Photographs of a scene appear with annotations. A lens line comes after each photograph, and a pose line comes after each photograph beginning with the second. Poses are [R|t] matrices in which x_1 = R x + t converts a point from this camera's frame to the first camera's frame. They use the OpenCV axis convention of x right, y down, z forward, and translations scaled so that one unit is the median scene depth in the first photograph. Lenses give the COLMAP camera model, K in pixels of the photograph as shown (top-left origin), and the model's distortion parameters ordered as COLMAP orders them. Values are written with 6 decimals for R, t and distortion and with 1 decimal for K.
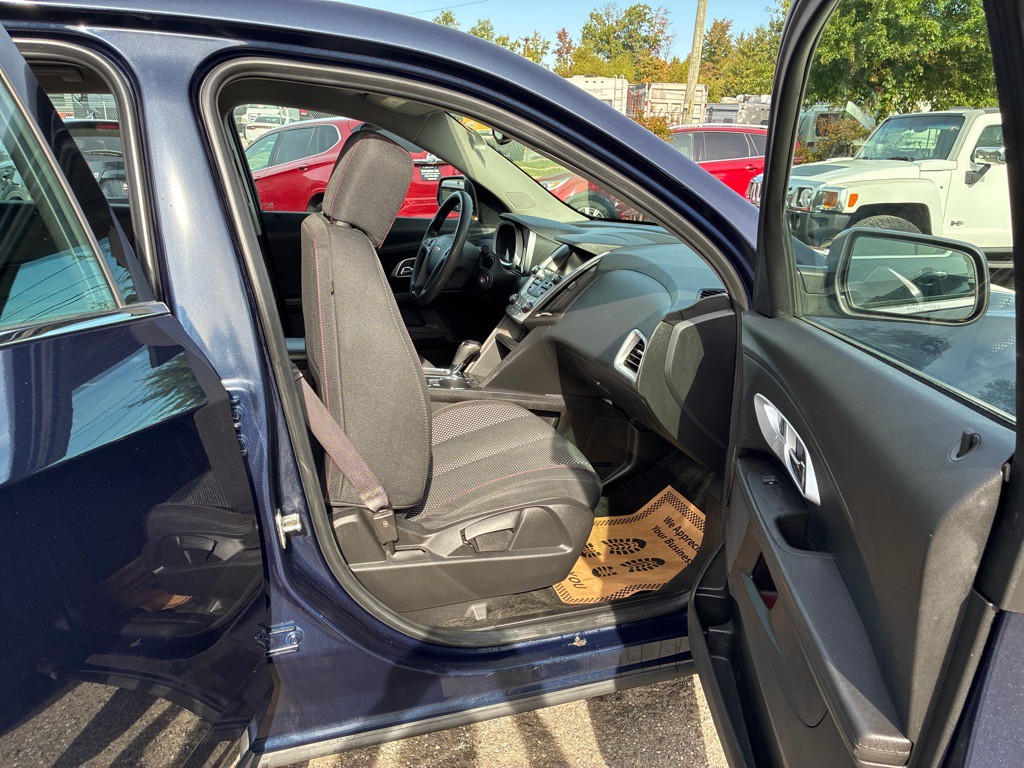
lens RADIAL K [[772.1, 0, 518.4], [0, 772.1, 384.1], [0, 0, 1]] dist [0.065302, -0.091131]
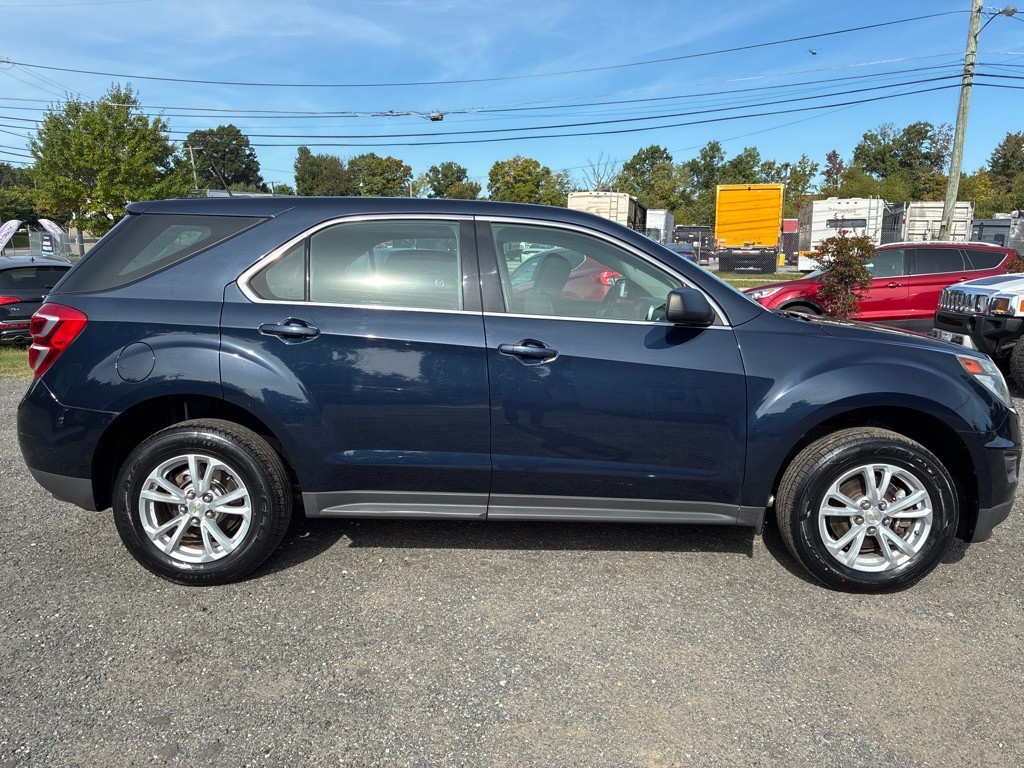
lens RADIAL K [[772.1, 0, 518.4], [0, 772.1, 384.1], [0, 0, 1]] dist [0.065302, -0.091131]
pose [[0.947224, 0.039018, -0.318189, 0.027811], [-0.085198, 0.987510, -0.132535, 0.022919], [0.309044, 0.152649, 0.938717, -0.069342]]
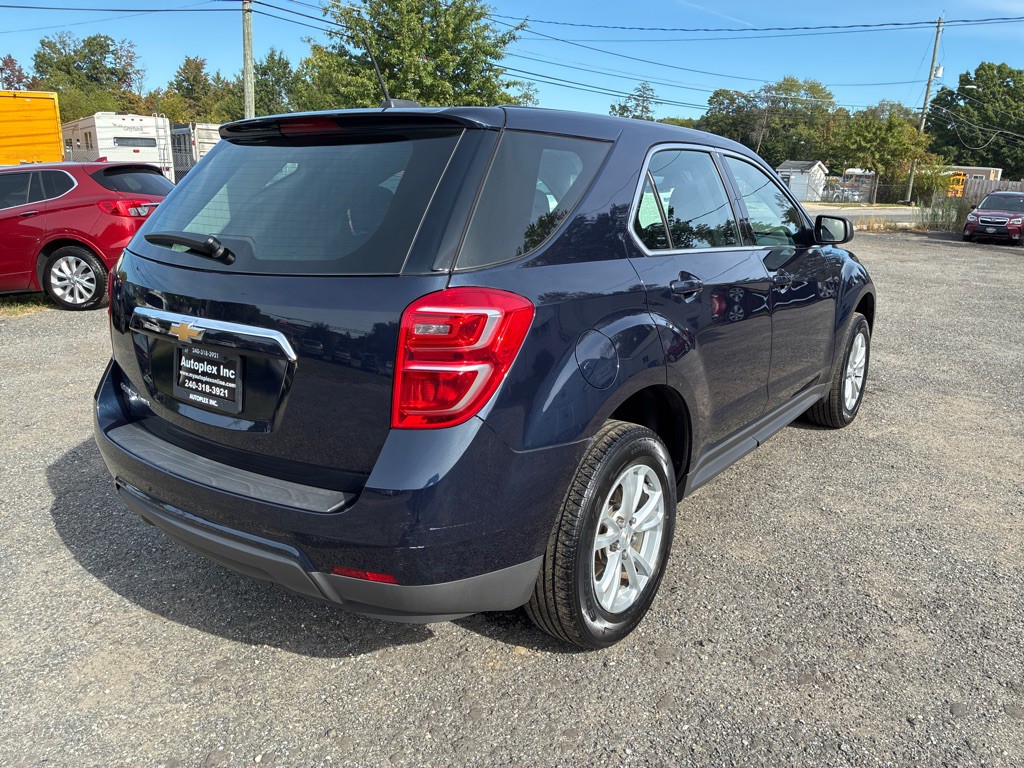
lens RADIAL K [[772.1, 0, 518.4], [0, 772.1, 384.1], [0, 0, 1]] dist [0.065302, -0.091131]
pose [[0.815145, -0.158685, 0.557098, -0.123213], [0.182823, 0.983066, 0.012513, 0.008285], [-0.549650, 0.091650, 0.830353, -0.037050]]
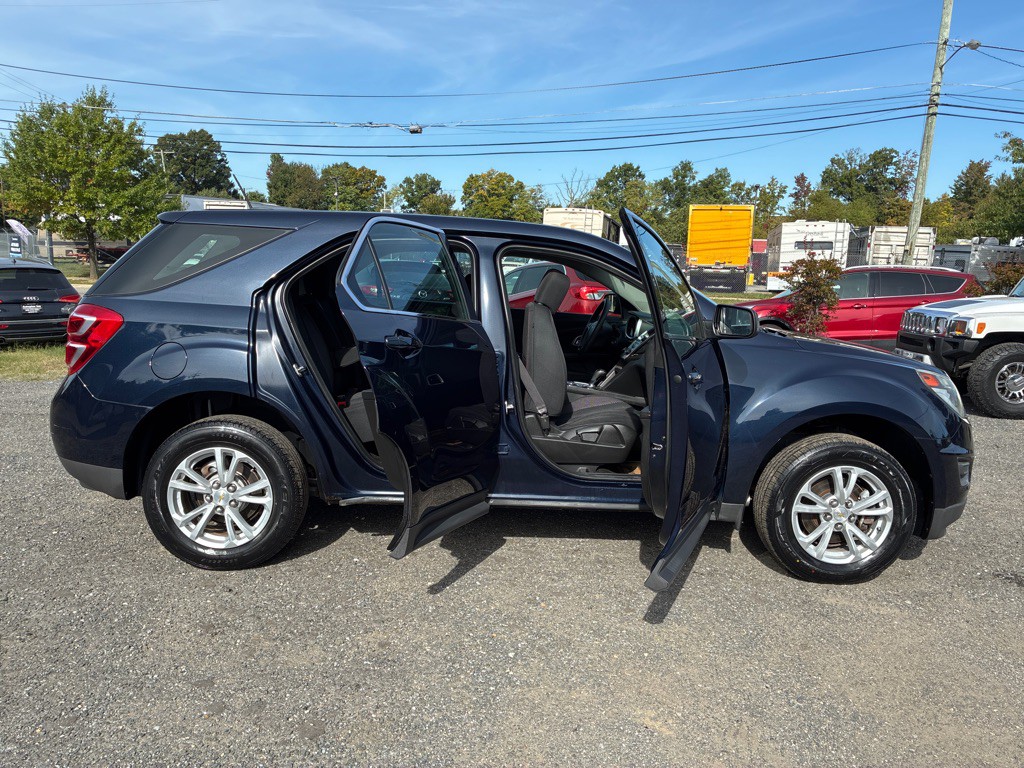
lens RADIAL K [[772.3, 0, 514.8], [0, 772.3, 387.7], [0, 0, 1]] dist [0.060111, -0.080146]
pose [[0.956829, 0.053554, -0.285676, 0.025706], [-0.099161, 0.984056, -0.147650, 0.026633], [0.273214, 0.169603, 0.946884, -0.081738]]
